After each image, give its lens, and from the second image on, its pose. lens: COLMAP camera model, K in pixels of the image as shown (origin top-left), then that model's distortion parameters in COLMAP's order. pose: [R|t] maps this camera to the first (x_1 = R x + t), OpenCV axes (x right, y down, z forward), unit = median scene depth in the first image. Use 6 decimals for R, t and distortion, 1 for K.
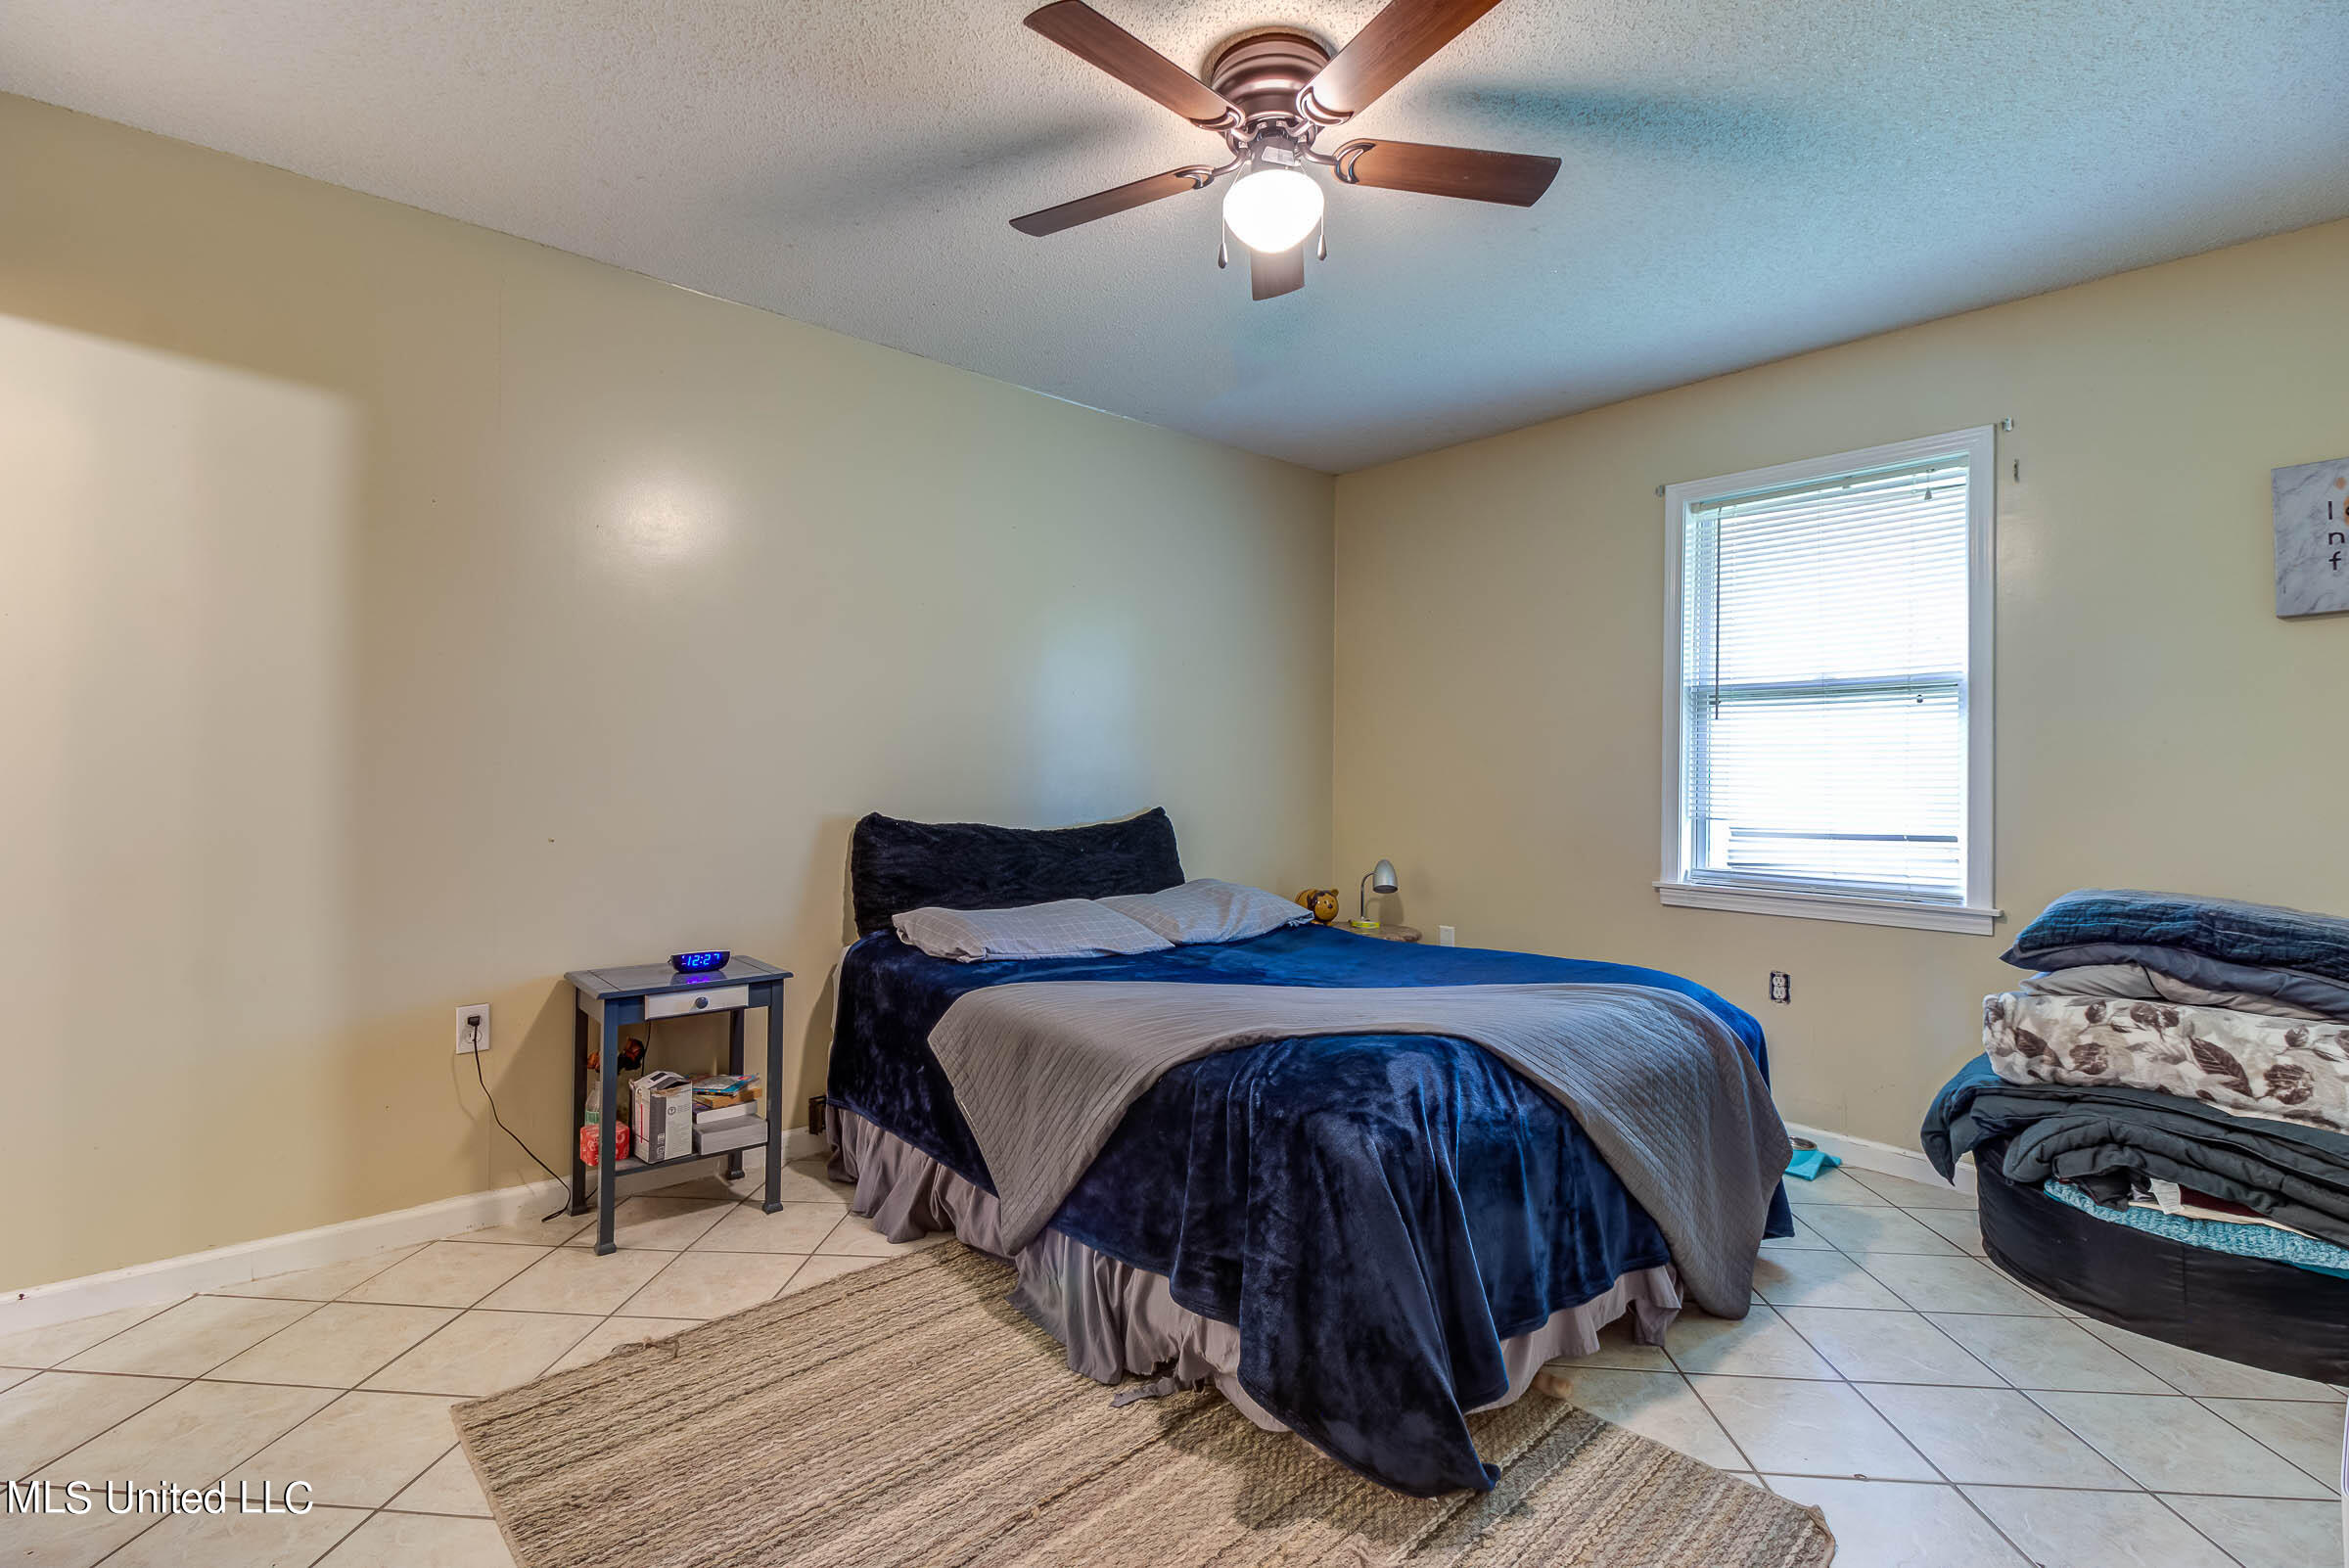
lens RADIAL K [[1103.8, 0, 1151.8], [0, 1103.8, 762.0], [0, 0, 1]] dist [0.020943, -0.016377]
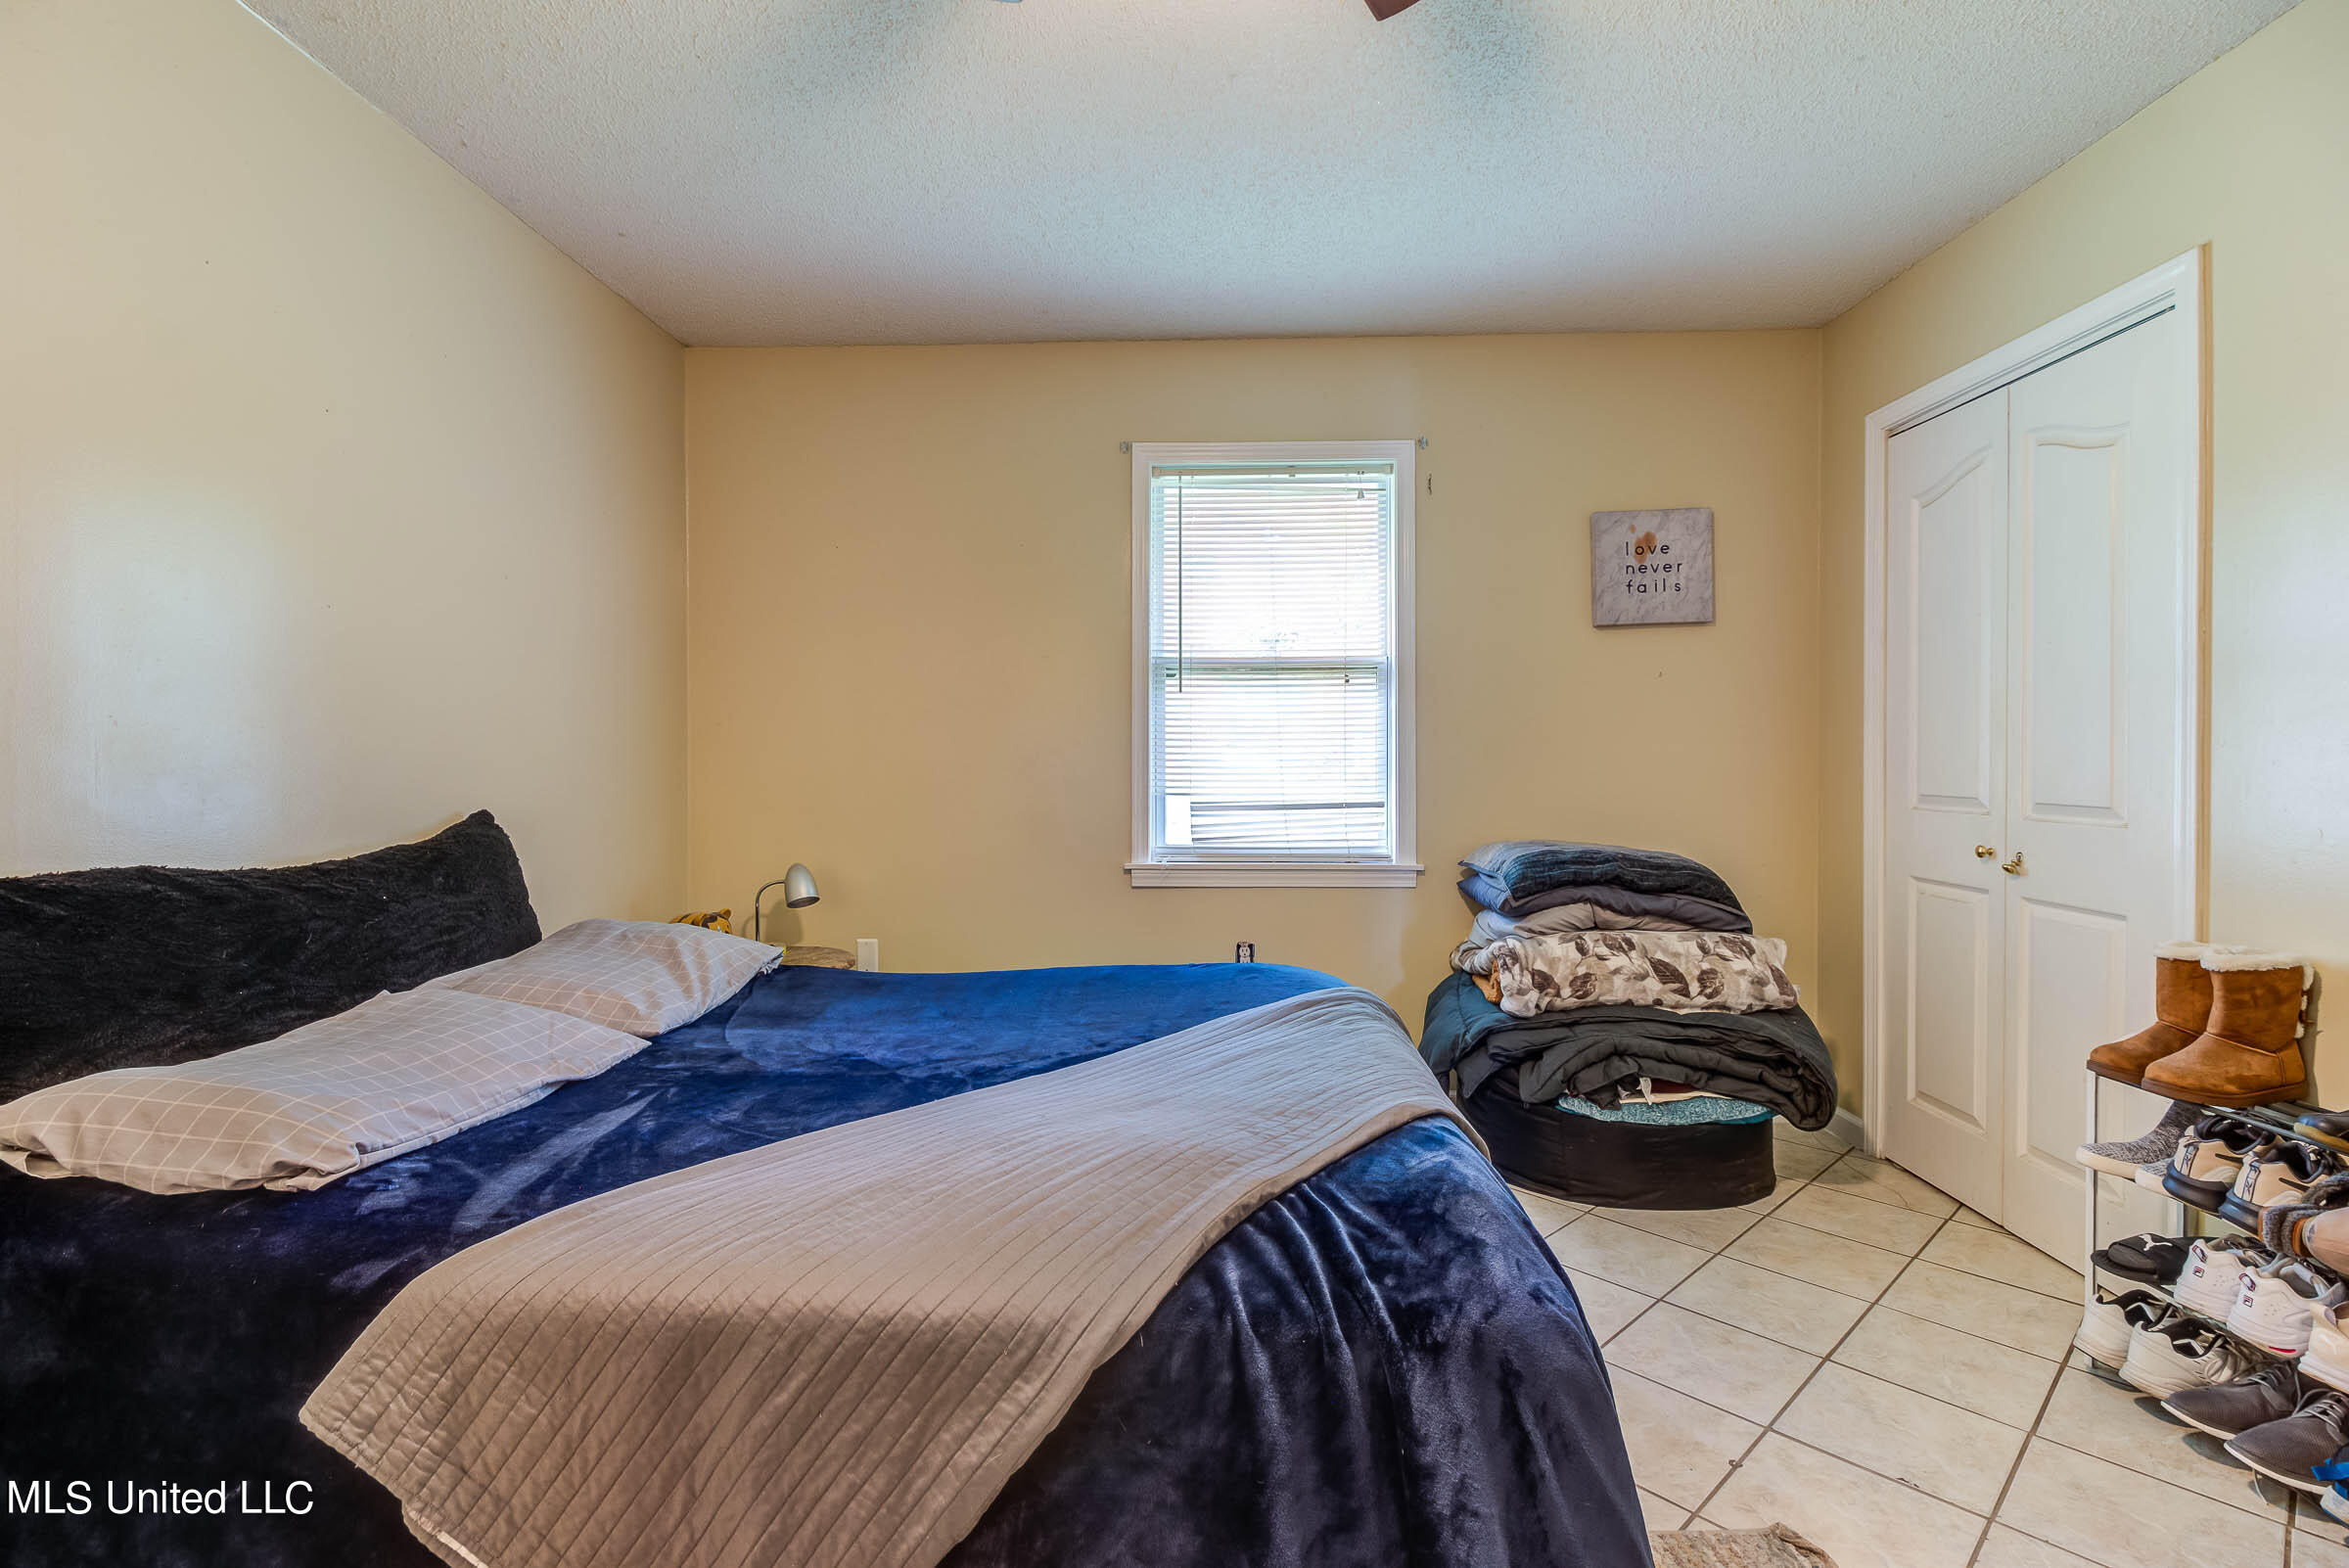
lens RADIAL K [[1081.2, 0, 1164.8], [0, 1081.2, 753.3], [0, 0, 1]] dist [0.022006, -0.015824]
pose [[0.677785, -0.010931, 0.735179, -0.296030], [0.001164, 0.999904, 0.013794, 0.002661], [-0.735259, -0.008494, 0.677733, 0.533277]]
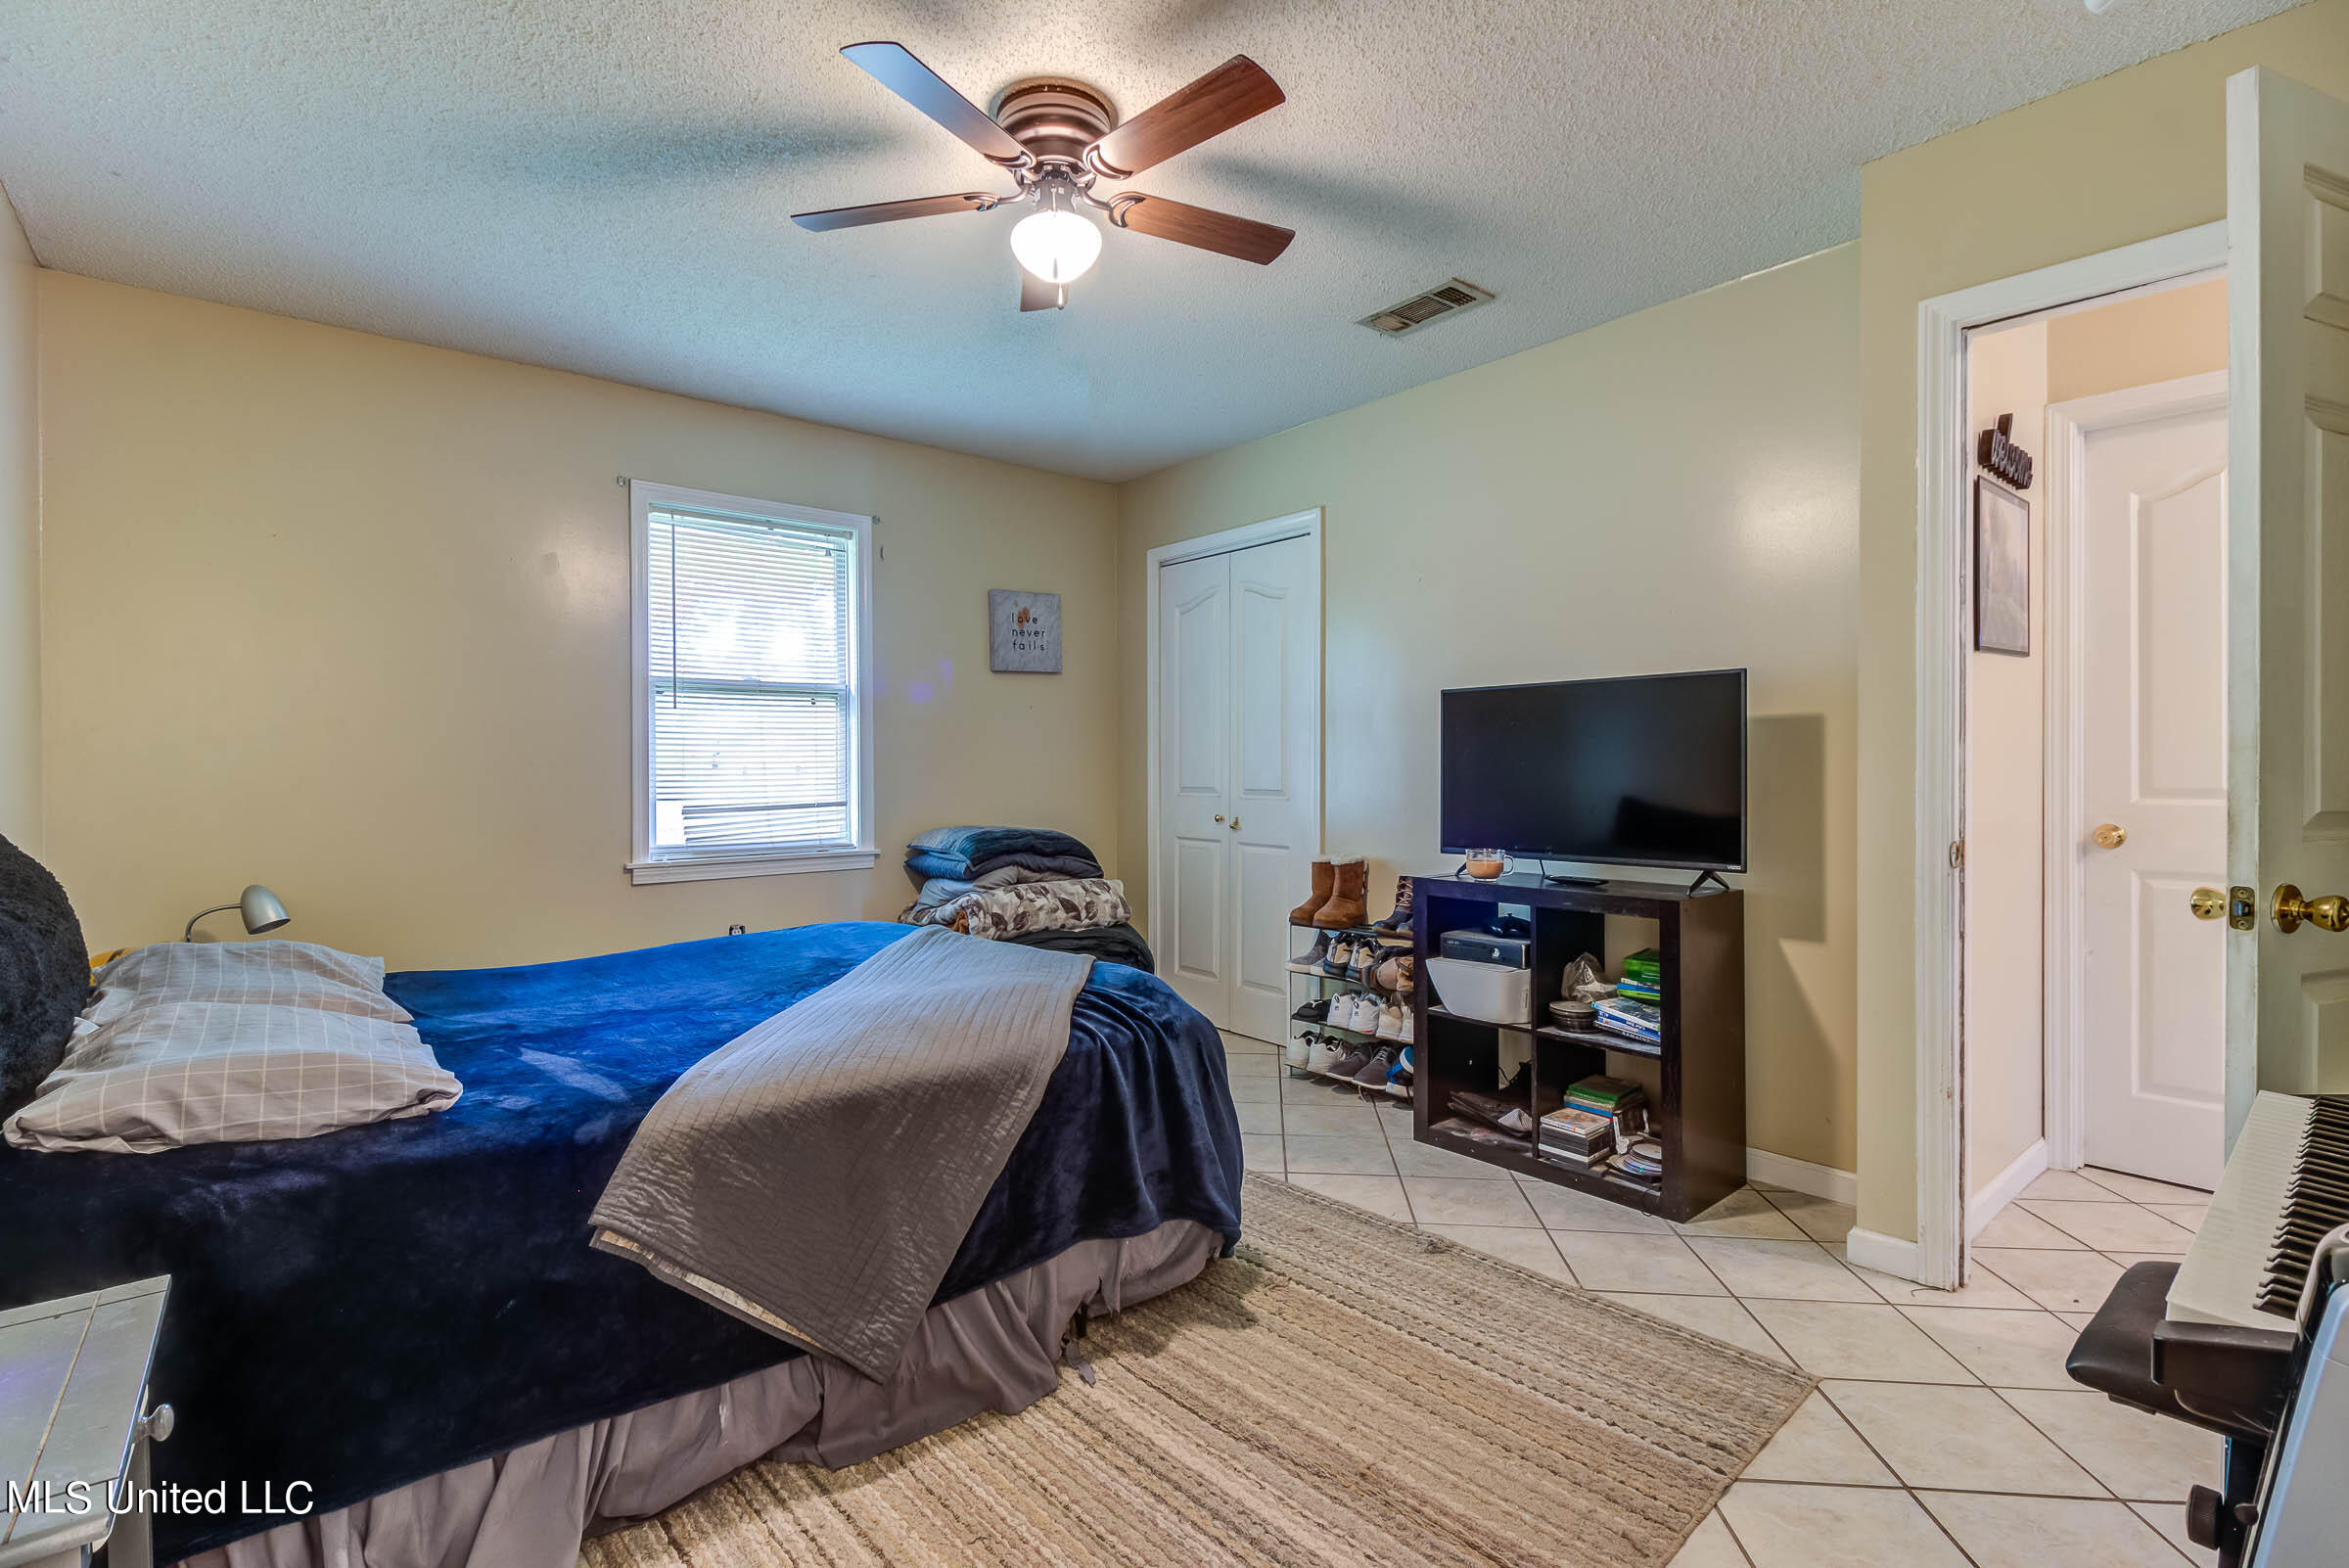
lens RADIAL K [[1081.2, 0, 1164.8], [0, 1081.2, 753.3], [0, 0, 1]] dist [0.022006, -0.015824]
pose [[0.009411, -0.000831, 0.999955, -0.818139], [-0.005667, 0.999984, 0.000884, 0.003012], [-0.999940, -0.005675, 0.009406, 0.743274]]
